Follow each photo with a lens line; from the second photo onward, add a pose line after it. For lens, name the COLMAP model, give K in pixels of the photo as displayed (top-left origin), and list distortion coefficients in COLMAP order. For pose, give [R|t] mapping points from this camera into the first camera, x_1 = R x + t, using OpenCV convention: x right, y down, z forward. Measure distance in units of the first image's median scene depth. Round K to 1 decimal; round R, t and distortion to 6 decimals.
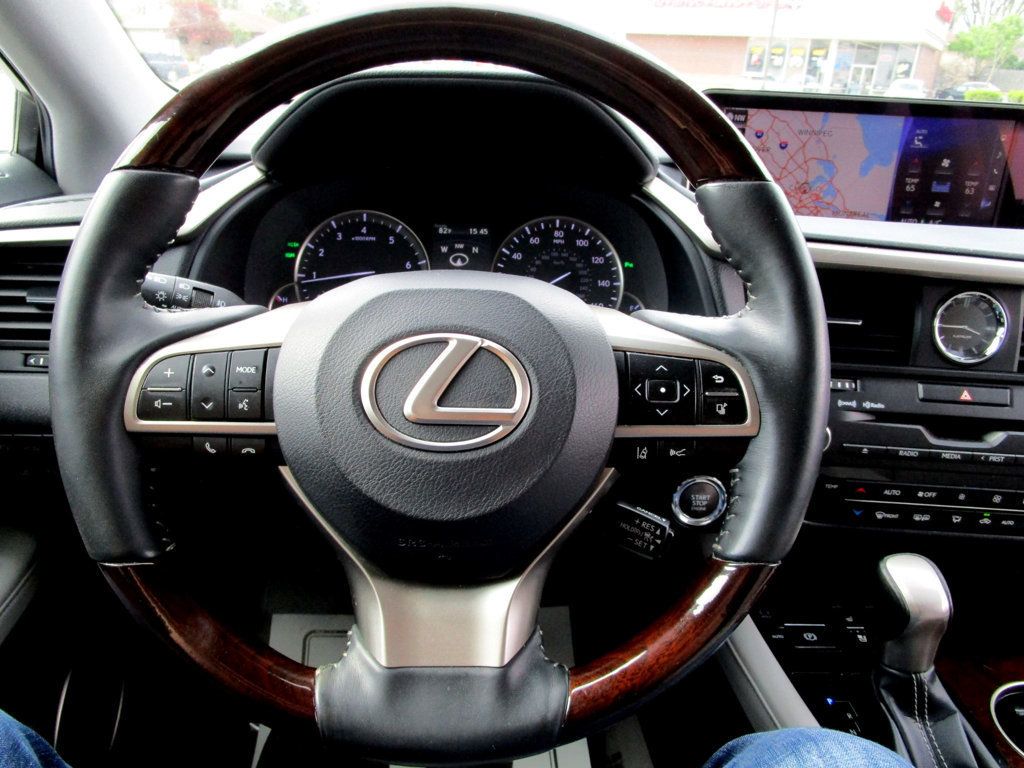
lens RADIAL K [[748.1, 0, 495.9], [0, 748.1, 384.4], [0, 0, 1]] dist [0.049073, -0.085250]
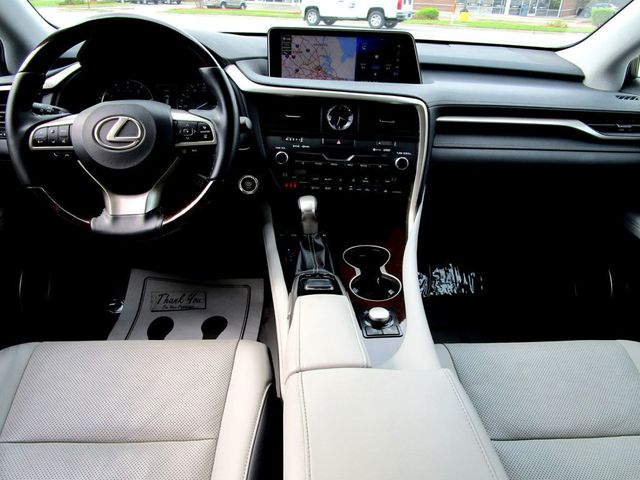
lens RADIAL K [[461.8, 0, 321.7], [0, 461.8, 238.8], [0, 0, 1]] dist [-0.012567, 0.000260]
pose [[0.999418, -0.029190, 0.017667, 0.576990], [0.027467, 0.995476, 0.090956, 0.235461], [-0.020242, -0.090418, 0.995698, -0.821355]]
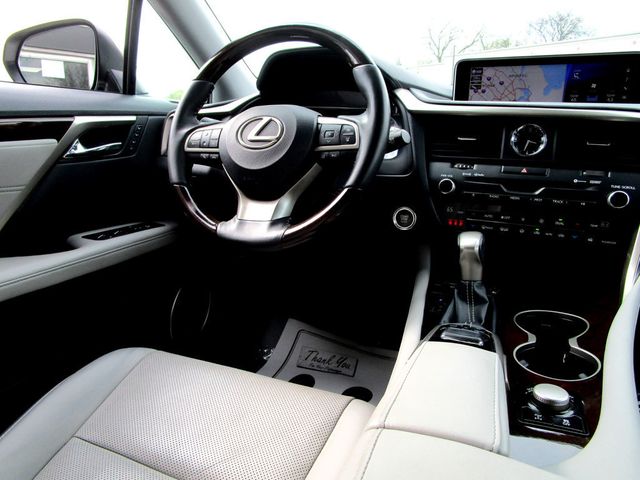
lens RADIAL K [[461.8, 0, 321.7], [0, 461.8, 238.8], [0, 0, 1]] dist [-0.012567, 0.000260]
pose [[0.909744, 0.059243, -0.410921, 0.721121], [-0.113764, 0.987455, -0.109502, 0.461417], [0.399279, 0.146366, 0.905071, -0.439163]]
